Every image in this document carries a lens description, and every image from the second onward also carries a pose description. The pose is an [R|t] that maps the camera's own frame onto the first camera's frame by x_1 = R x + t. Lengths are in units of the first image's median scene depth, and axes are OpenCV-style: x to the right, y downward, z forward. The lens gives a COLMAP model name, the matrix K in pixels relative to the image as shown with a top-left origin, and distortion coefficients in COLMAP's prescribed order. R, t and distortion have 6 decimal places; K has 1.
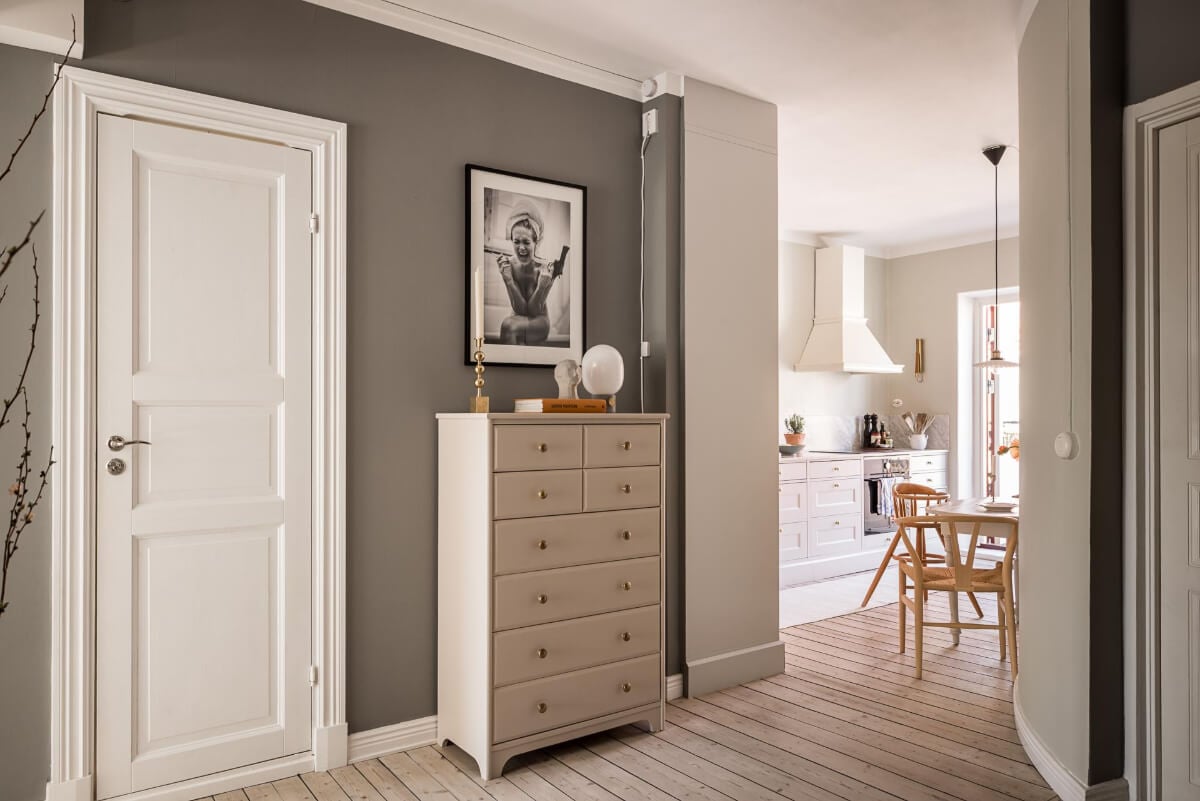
lens RADIAL K [[813.0, 0, 598.0], [0, 813.0, 408.8], [0, 0, 1]] dist [0.006410, 0.000189]
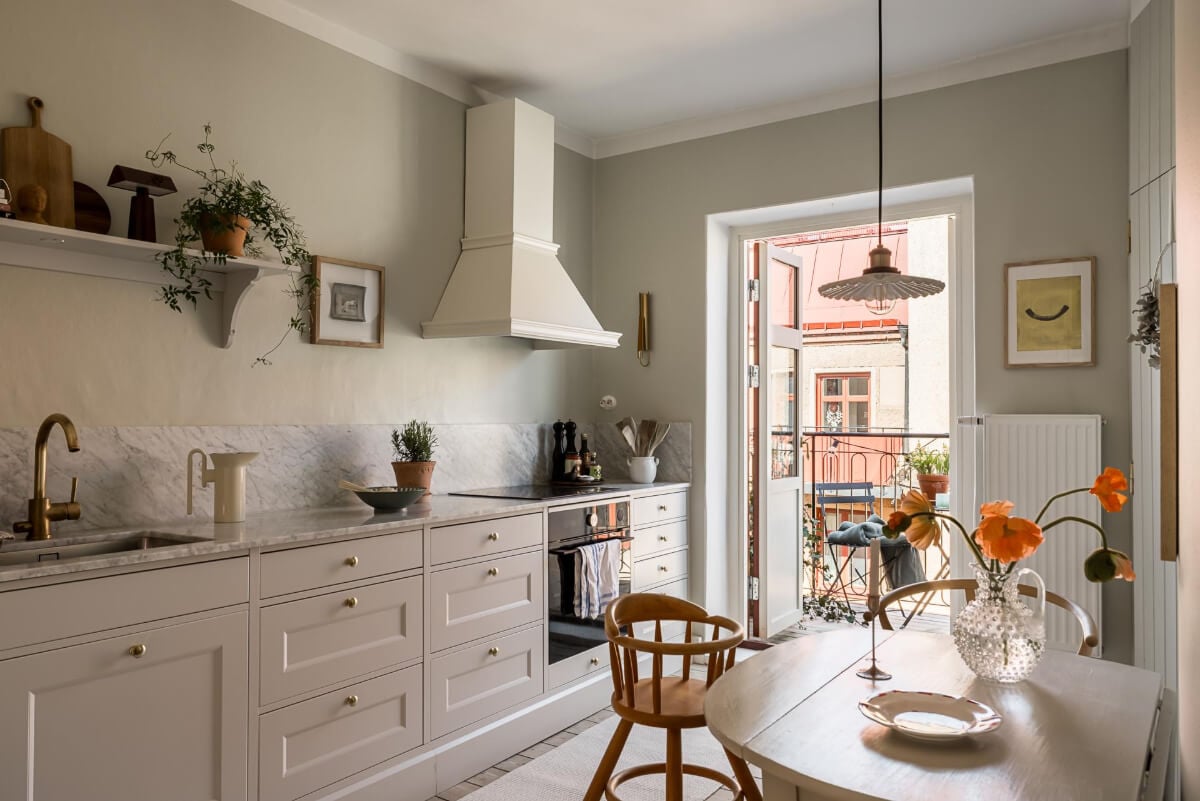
lens RADIAL K [[846.4, 0, 615.1], [0, 846.4, 413.2], [0, 0, 1]] dist [0.003447, 0.000919]
pose [[0.931863, 0.004927, 0.362778, 0.161585], [-0.004841, 0.999988, -0.001149, 0.001703], [-0.362779, -0.000686, 0.931875, 0.459641]]
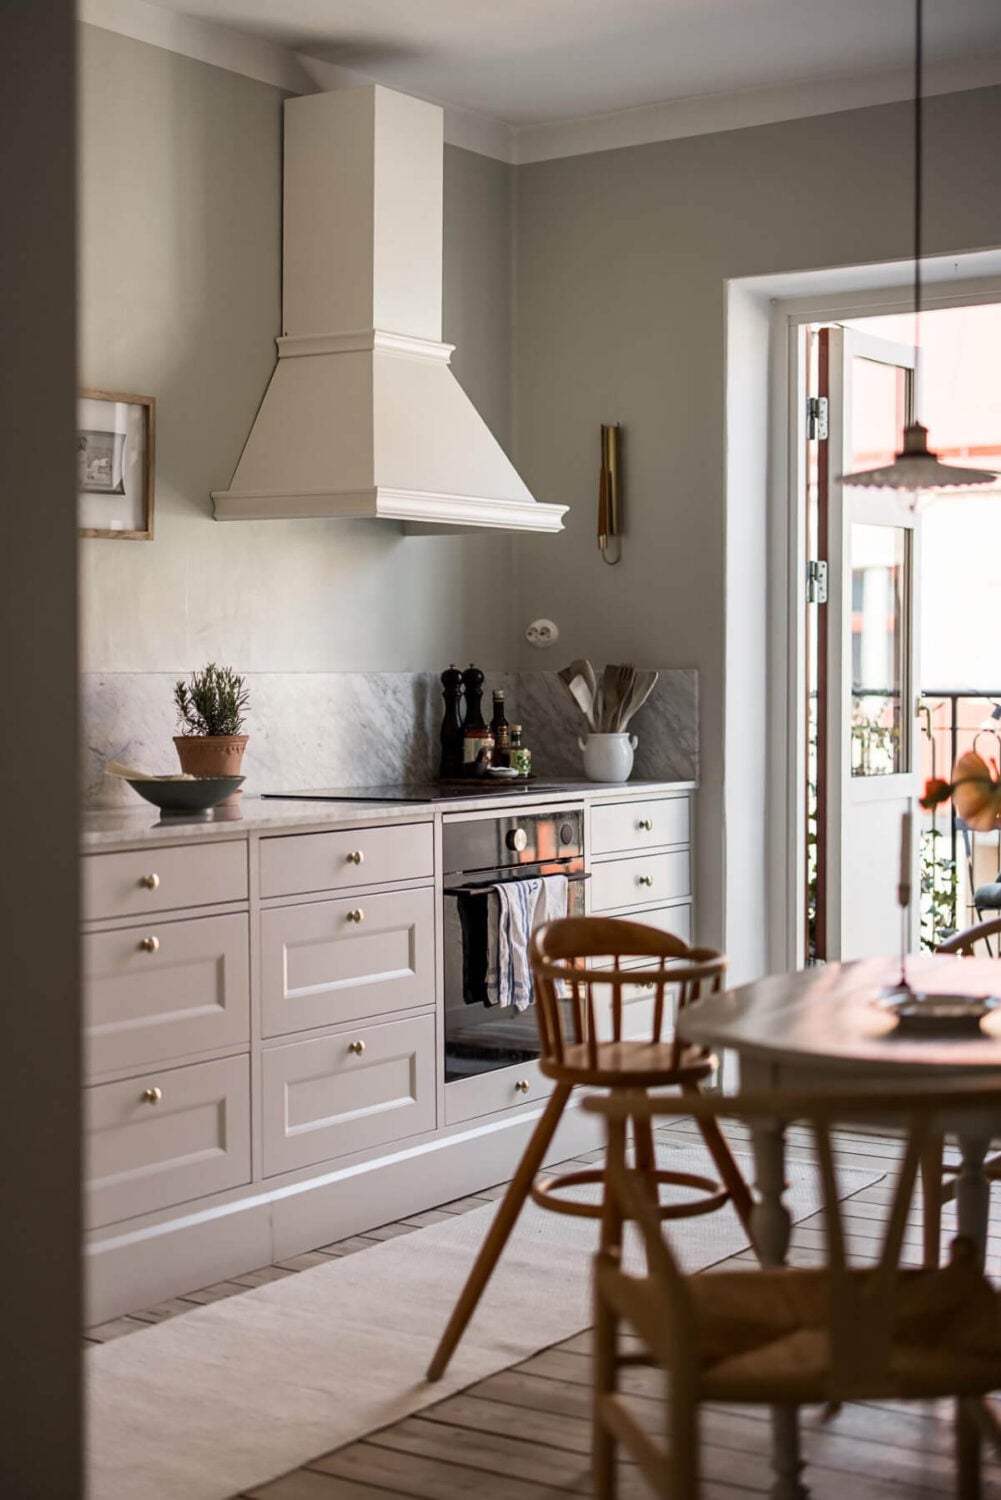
lens RADIAL K [[2197.2, 0, 501.6], [0, 2197.2, 726.6], [0, 0, 1]] dist [0.005029, 0.005740]
pose [[0.939688, -0.008837, 0.341917, 0.071631], [-0.001172, 0.999577, 0.029054, 0.004977], [-0.342030, -0.027703, 0.939281, 0.234733]]
